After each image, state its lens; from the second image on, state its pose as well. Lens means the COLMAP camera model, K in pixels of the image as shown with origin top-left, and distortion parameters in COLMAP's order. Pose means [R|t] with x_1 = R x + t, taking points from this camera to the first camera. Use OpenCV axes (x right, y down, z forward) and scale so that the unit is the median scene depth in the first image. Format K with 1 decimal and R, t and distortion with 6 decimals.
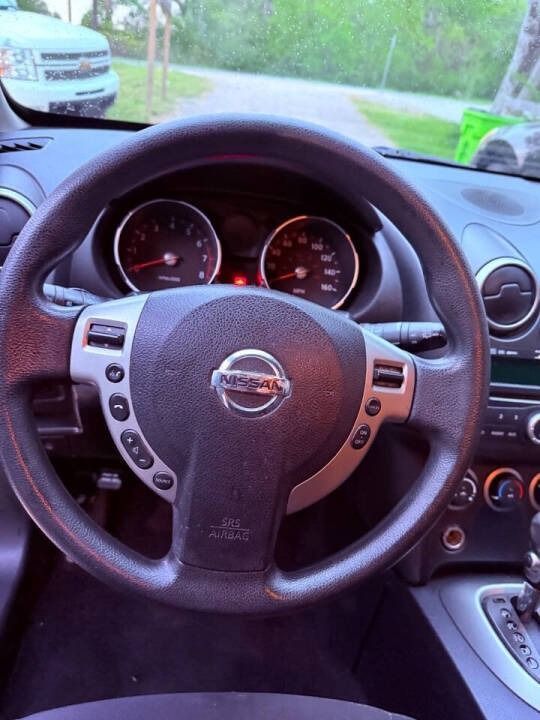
lens RADIAL K [[511.6, 0, 270.0], [0, 511.6, 360.0], [0, 0, 1]] dist [-0.001884, -0.008334]
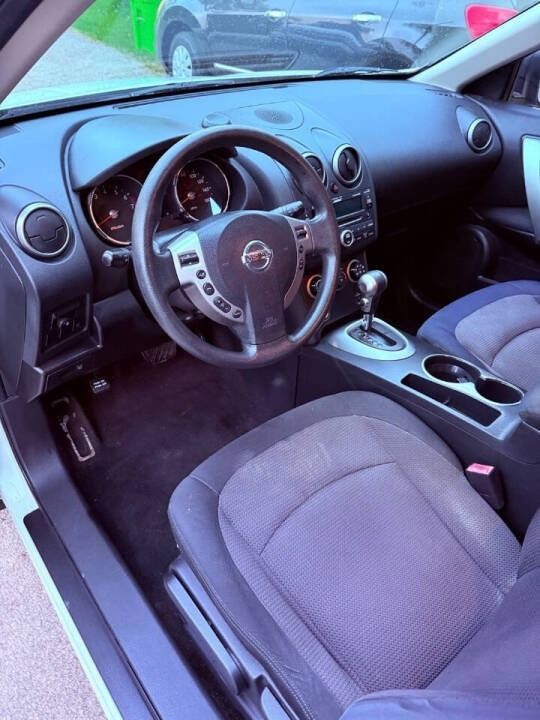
lens RADIAL K [[511.6, 0, 270.0], [0, 511.6, 360.0], [0, 0, 1]] dist [-0.001884, -0.008334]
pose [[0.830160, -0.423854, 0.362190, -0.946200], [0.335065, 0.898526, 0.283517, -0.153128], [-0.445607, -0.114007, 0.887940, -0.994613]]
